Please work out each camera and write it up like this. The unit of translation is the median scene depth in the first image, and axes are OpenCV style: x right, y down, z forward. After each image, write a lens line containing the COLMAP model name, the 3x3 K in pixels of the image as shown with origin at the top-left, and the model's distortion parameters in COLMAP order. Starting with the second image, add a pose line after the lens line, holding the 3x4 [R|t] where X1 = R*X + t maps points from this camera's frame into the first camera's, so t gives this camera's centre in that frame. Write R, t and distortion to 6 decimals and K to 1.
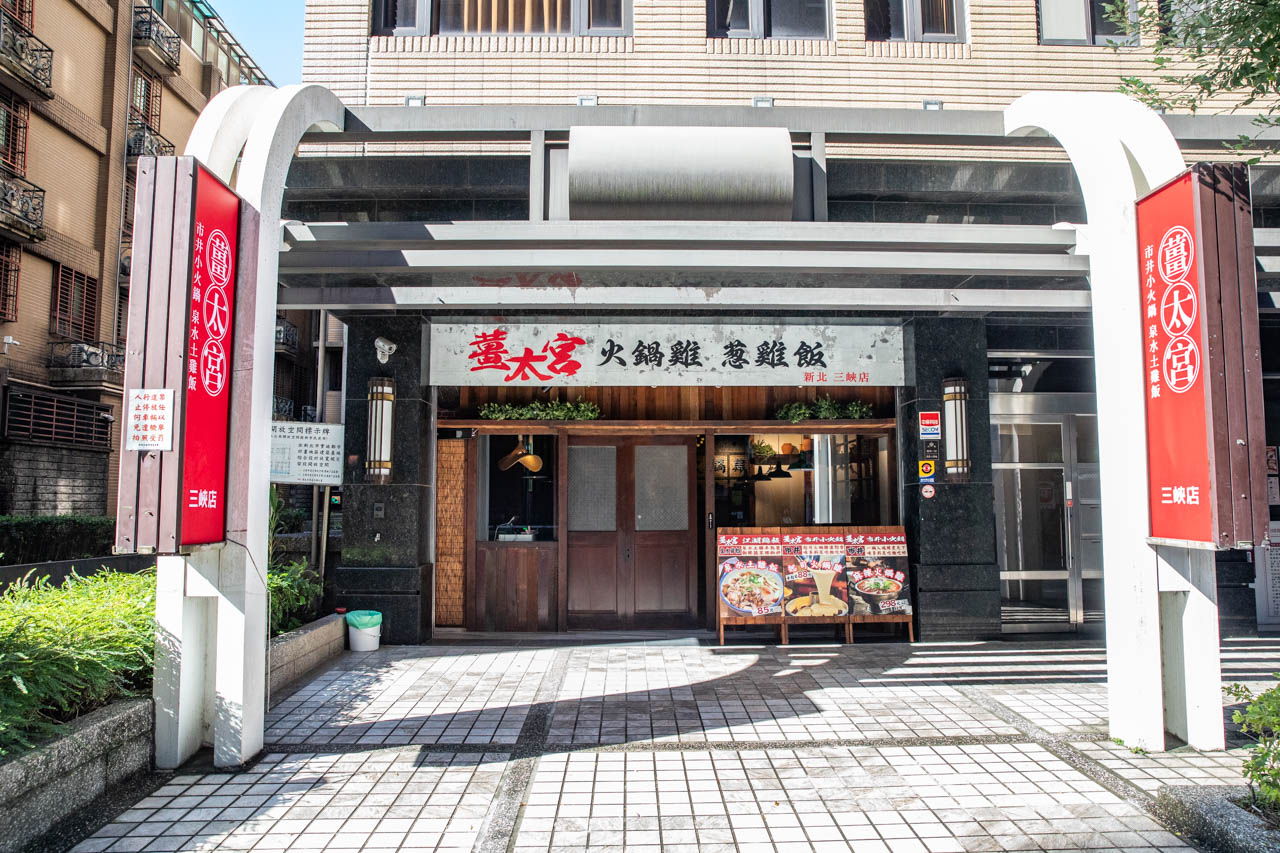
lens RADIAL K [[935.0, 0, 641.7], [0, 935.0, 420.4], [0, 0, 1]] dist [-0.089229, -0.000703]
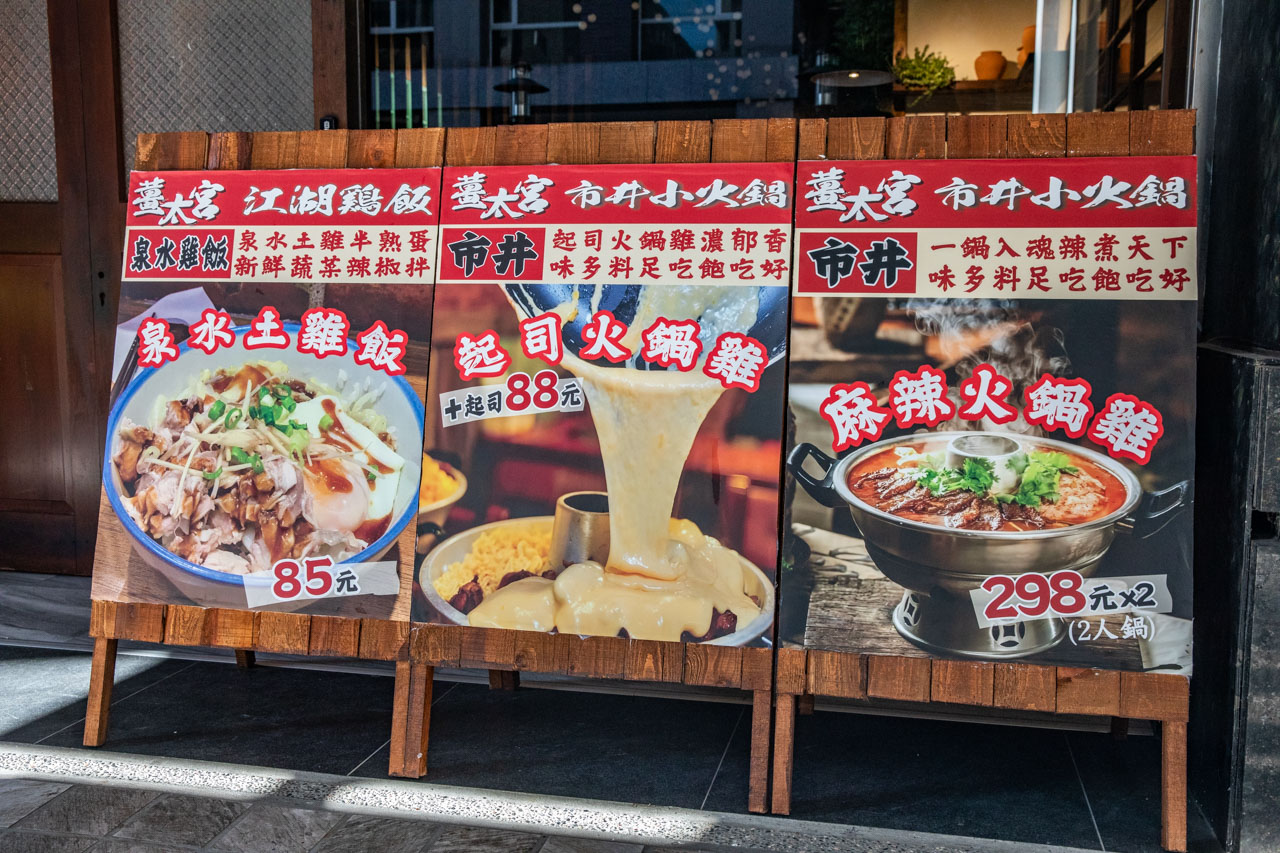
lens RADIAL K [[1270.2, 0, 638.9], [0, 1270.2, 430.4], [0, 0, 1]] dist [-0.004717, 0.000000]
pose [[0.970845, 0.038359, -0.236617, 0.248707], [0.008126, 0.981279, 0.192421, 0.126748], [0.239569, -0.188734, 0.952358, 0.774689]]
